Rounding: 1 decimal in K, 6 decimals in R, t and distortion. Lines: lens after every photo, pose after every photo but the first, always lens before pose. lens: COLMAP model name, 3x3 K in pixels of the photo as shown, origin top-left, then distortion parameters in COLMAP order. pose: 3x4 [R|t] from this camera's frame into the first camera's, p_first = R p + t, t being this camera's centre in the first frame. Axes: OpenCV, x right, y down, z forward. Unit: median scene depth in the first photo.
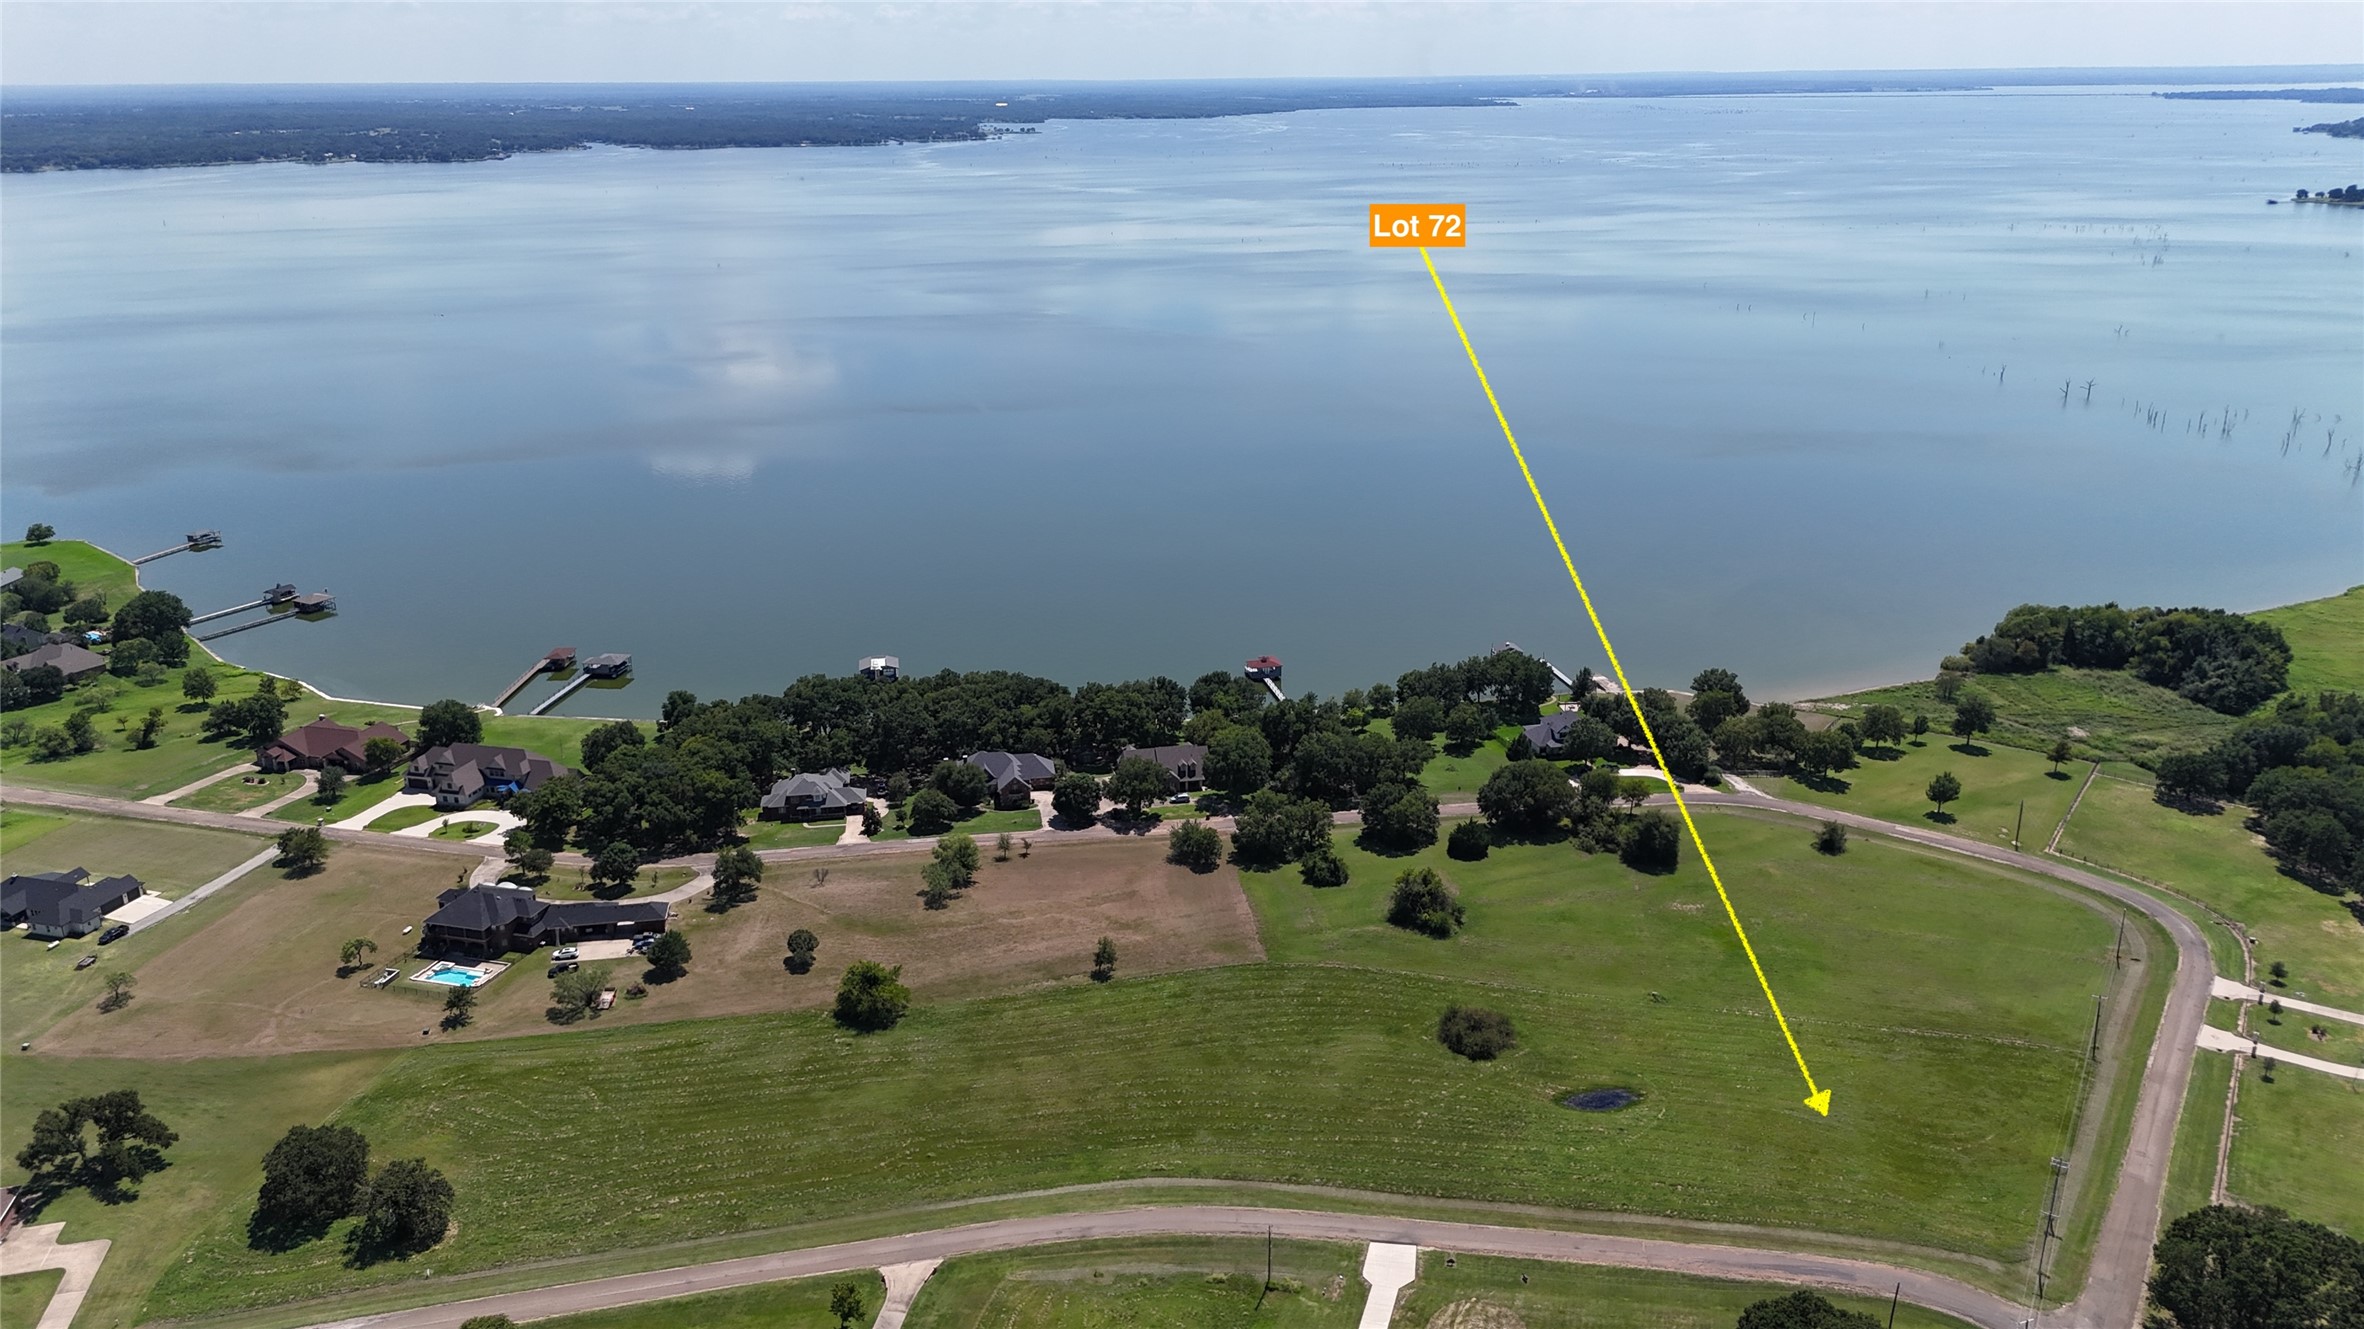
lens RADIAL K [[1741.1, 0, 1180.4], [0, 1741.1, 667.9], [0, 0, 1]] dist [0.061179, -0.050772]
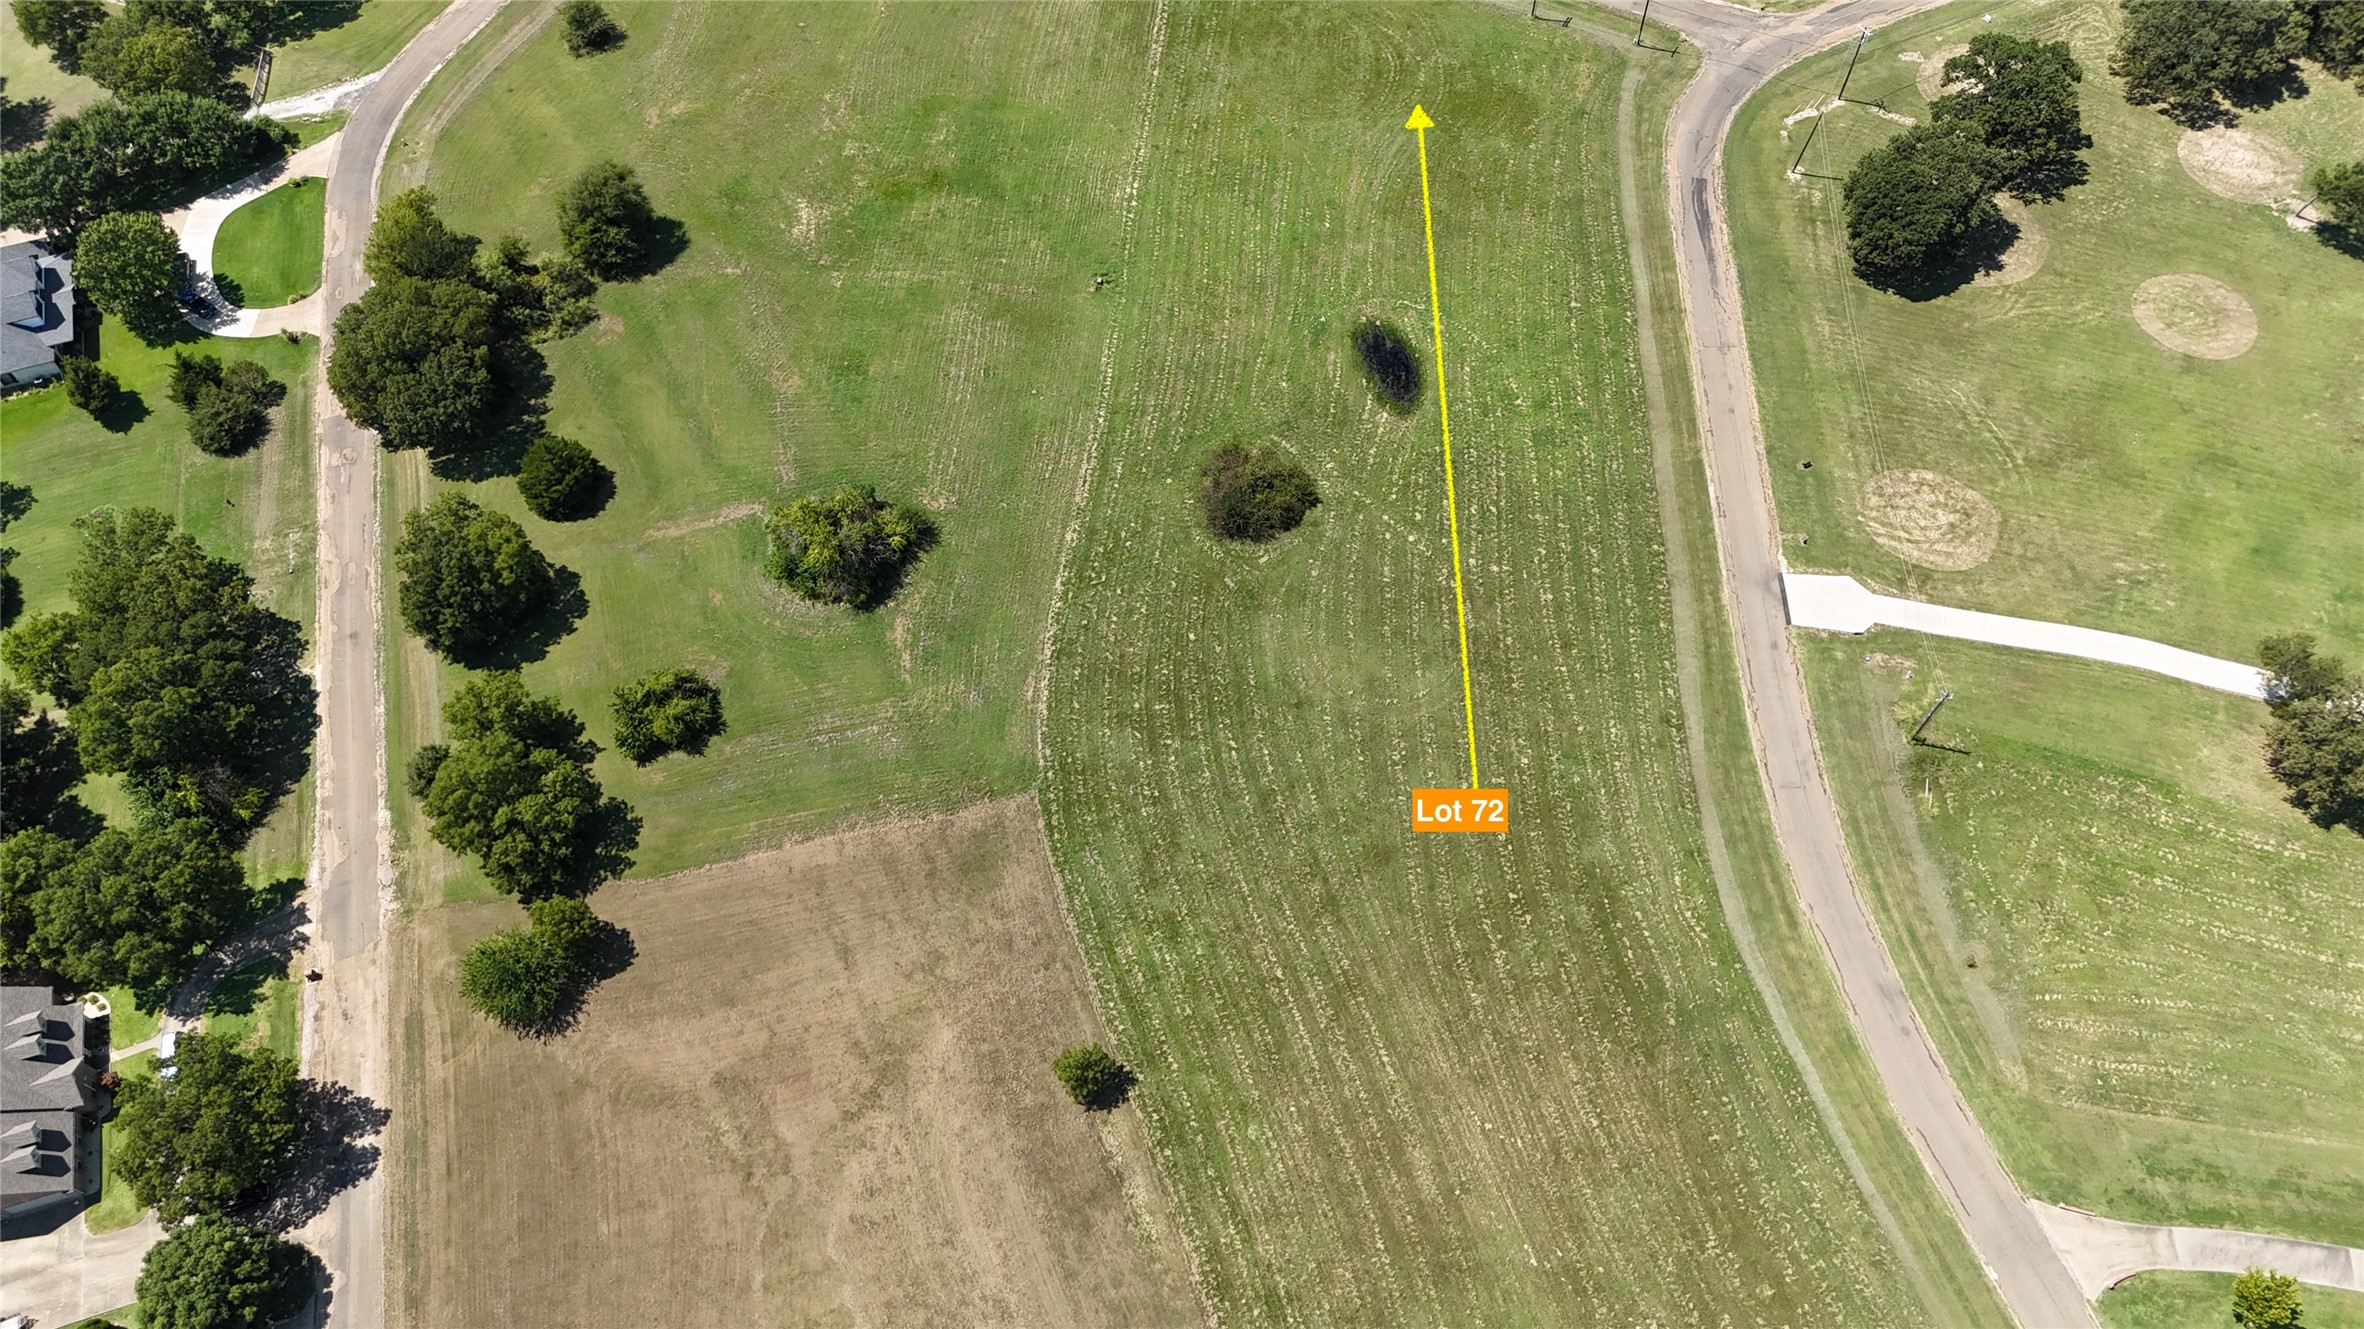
lens RADIAL K [[1741.1, 0, 1180.4], [0, 1741.1, 667.9], [0, 0, 1]] dist [0.061179, -0.050772]
pose [[-0.108236, -0.845863, 0.522303, -0.214975], [0.343590, 0.461183, 0.818081, -0.290173], [-0.932862, 0.268004, 0.240714, 0.859229]]
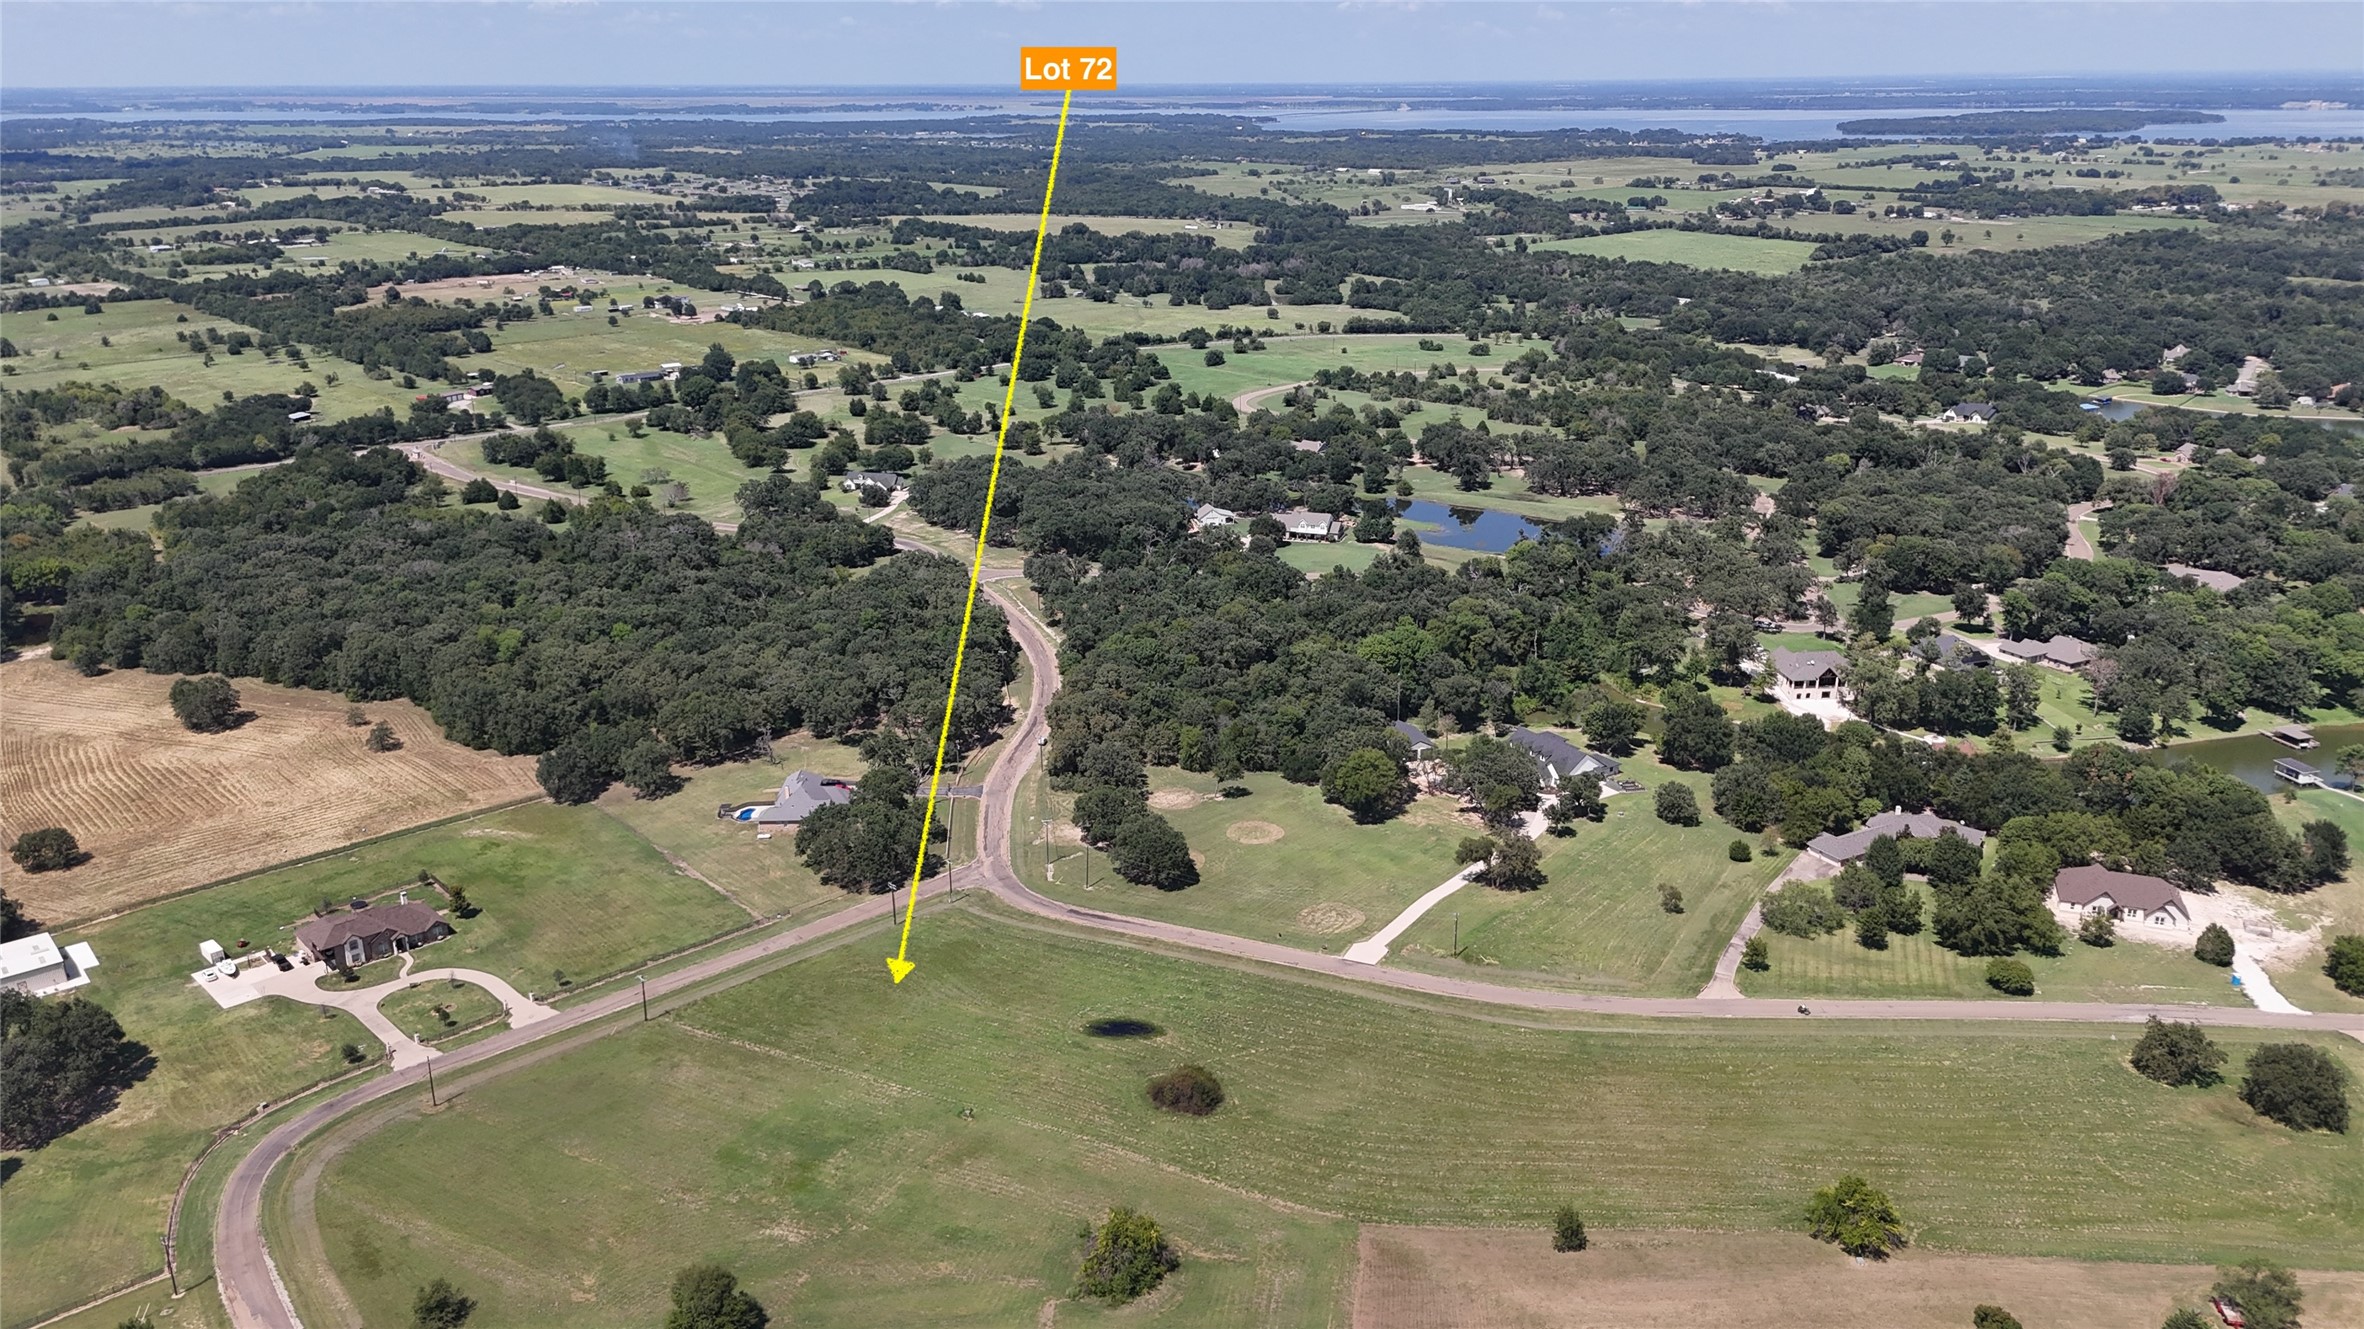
lens RADIAL K [[1732.2, 0, 1181.7], [0, 1732.2, 674.5], [0, 0, 1]] dist [0.077975, -0.079780]
pose [[-0.965944, -0.070461, 0.248971, -0.056056], [0.097263, 0.792765, 0.601717, -0.556606], [-0.239773, 0.605441, -0.758914, 1.558205]]
